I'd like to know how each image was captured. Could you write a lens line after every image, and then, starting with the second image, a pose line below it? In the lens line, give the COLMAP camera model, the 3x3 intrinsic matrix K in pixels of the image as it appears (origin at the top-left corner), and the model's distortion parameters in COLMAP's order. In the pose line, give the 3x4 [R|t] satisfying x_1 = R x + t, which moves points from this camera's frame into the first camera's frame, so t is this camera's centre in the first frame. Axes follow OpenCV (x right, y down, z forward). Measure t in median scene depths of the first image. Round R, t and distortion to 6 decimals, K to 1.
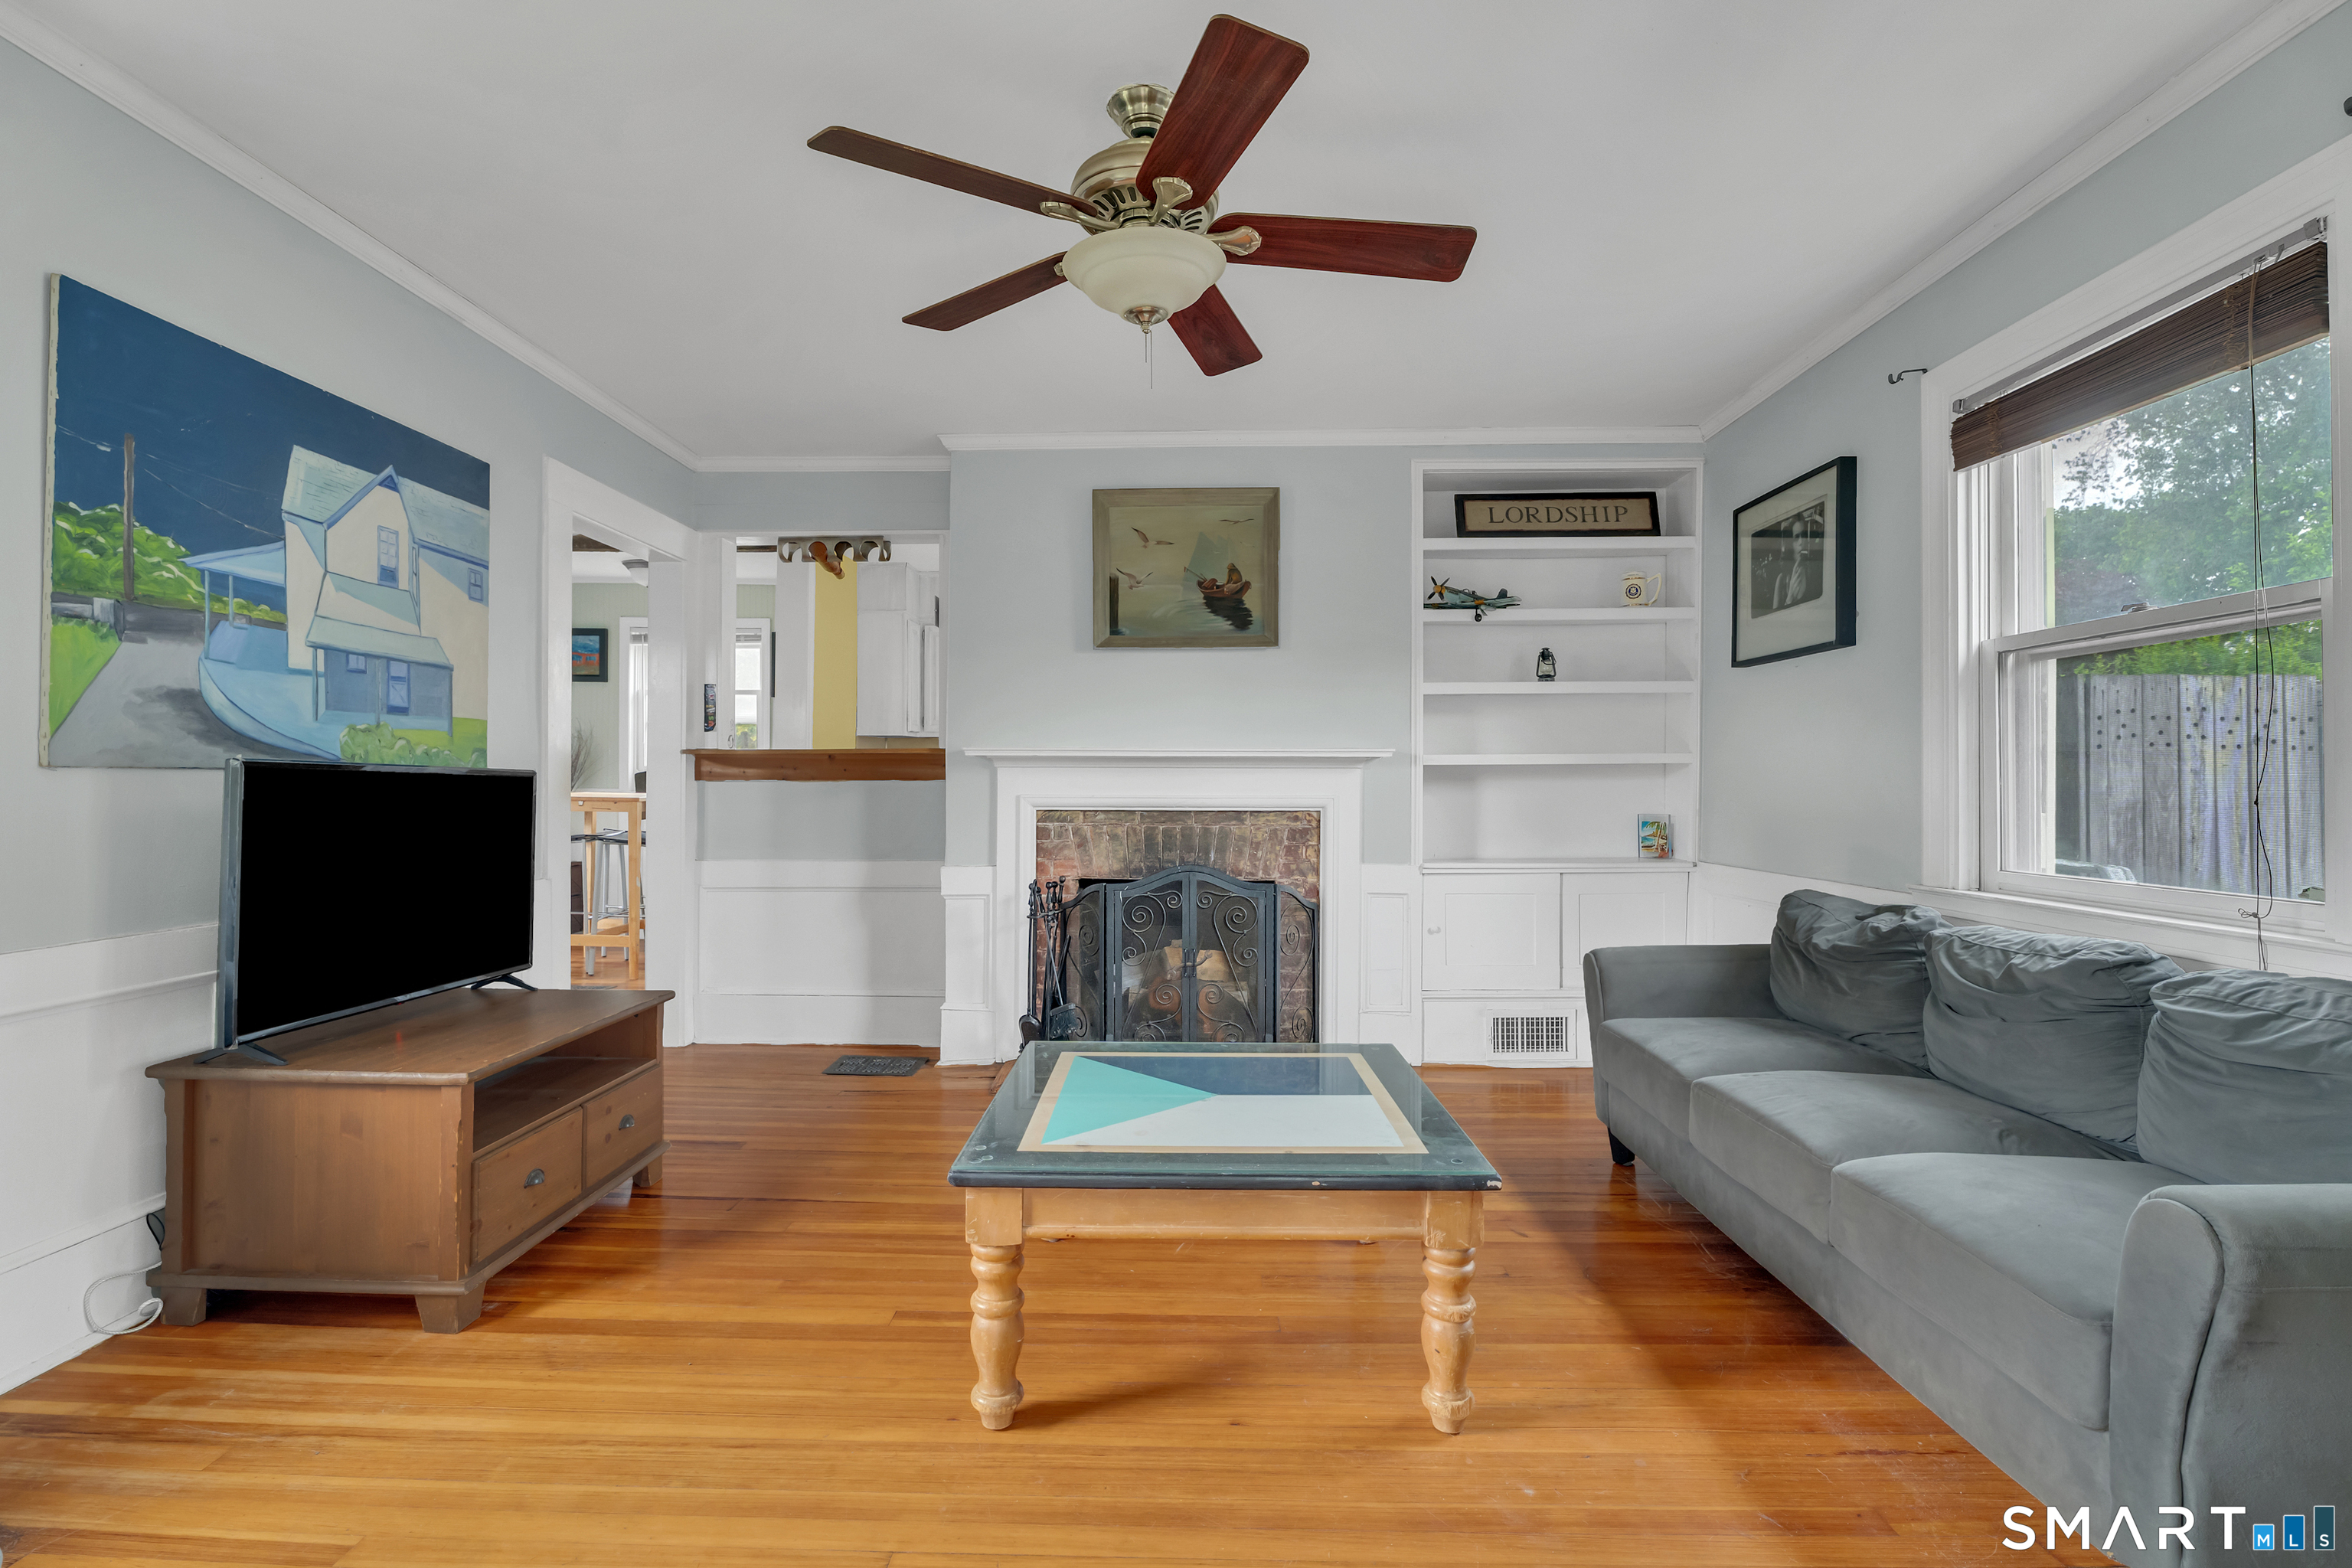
lens RADIAL K [[1071.4, 0, 1169.5], [0, 1071.4, 776.2], [0, 0, 1]] dist [-0.004115, -0.000986]
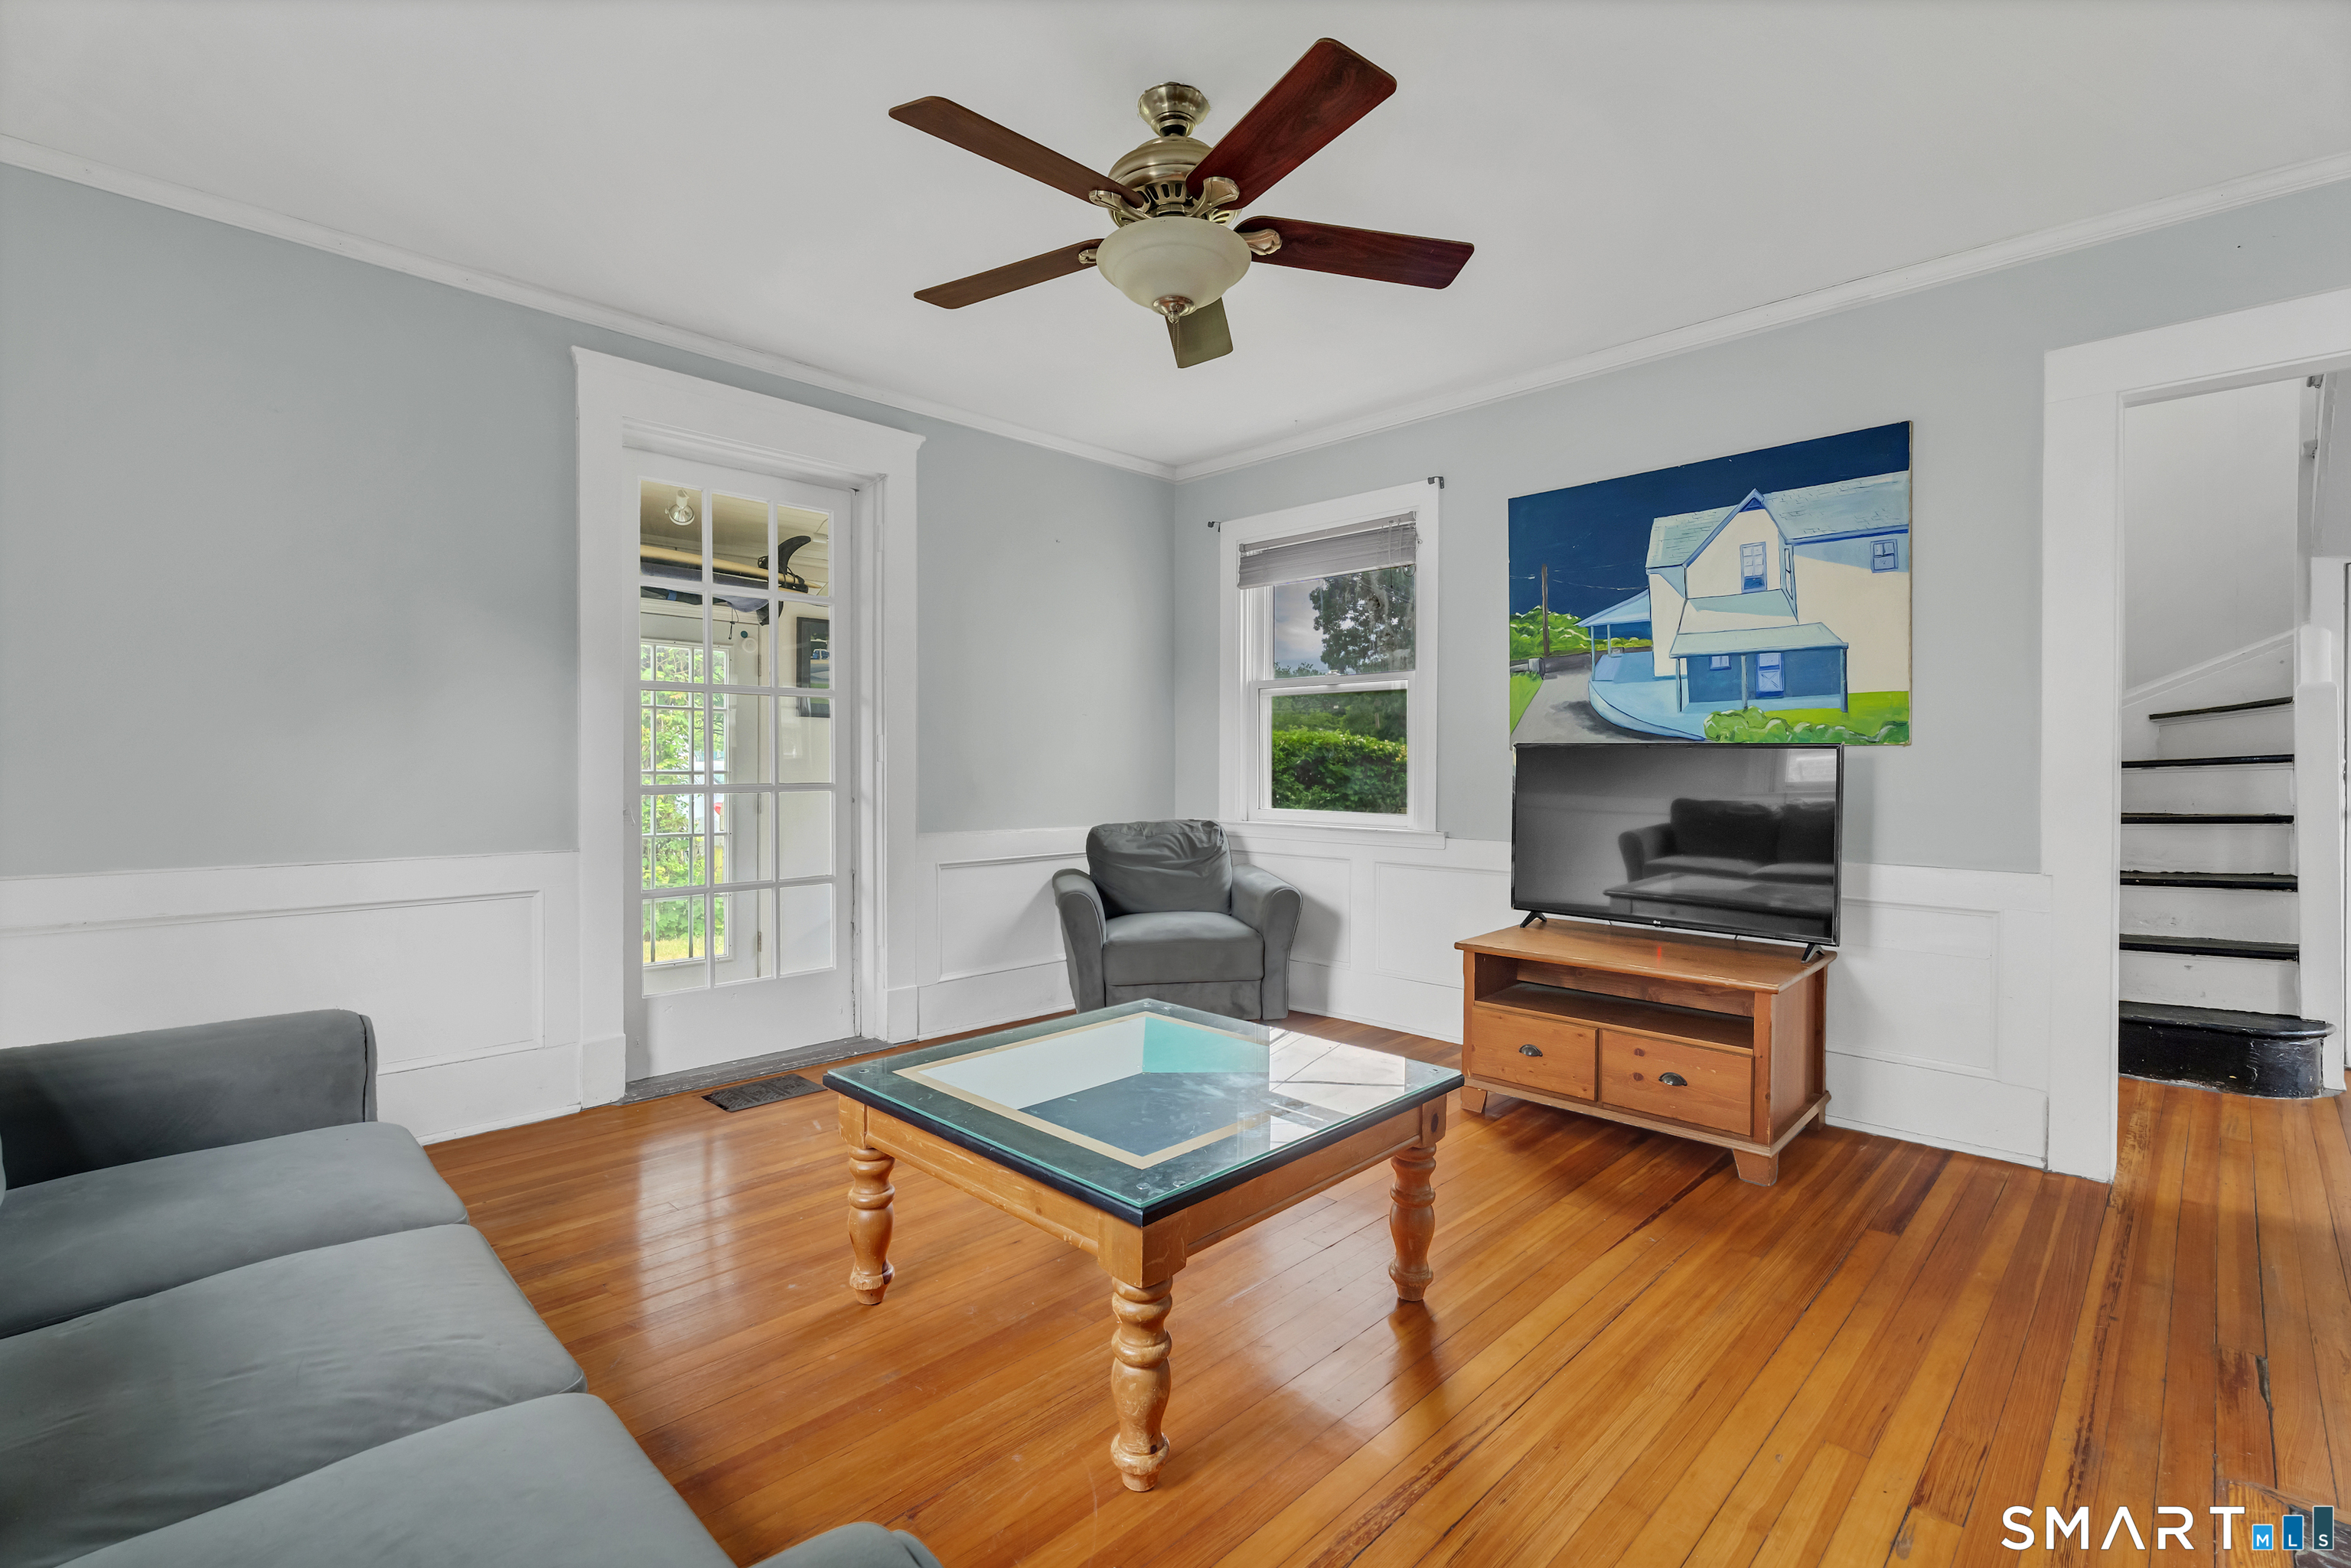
lens RADIAL K [[1070.9, 0, 1171.9], [0, 1070.9, 788.1], [0, 0, 1]] dist [-0.004115, -0.000986]
pose [[-0.681884, 0.008339, -0.731413, 0.644456], [-0.000335, 0.999931, 0.011712, 0.029514], [0.731461, 0.008231, -0.681834, 1.482909]]
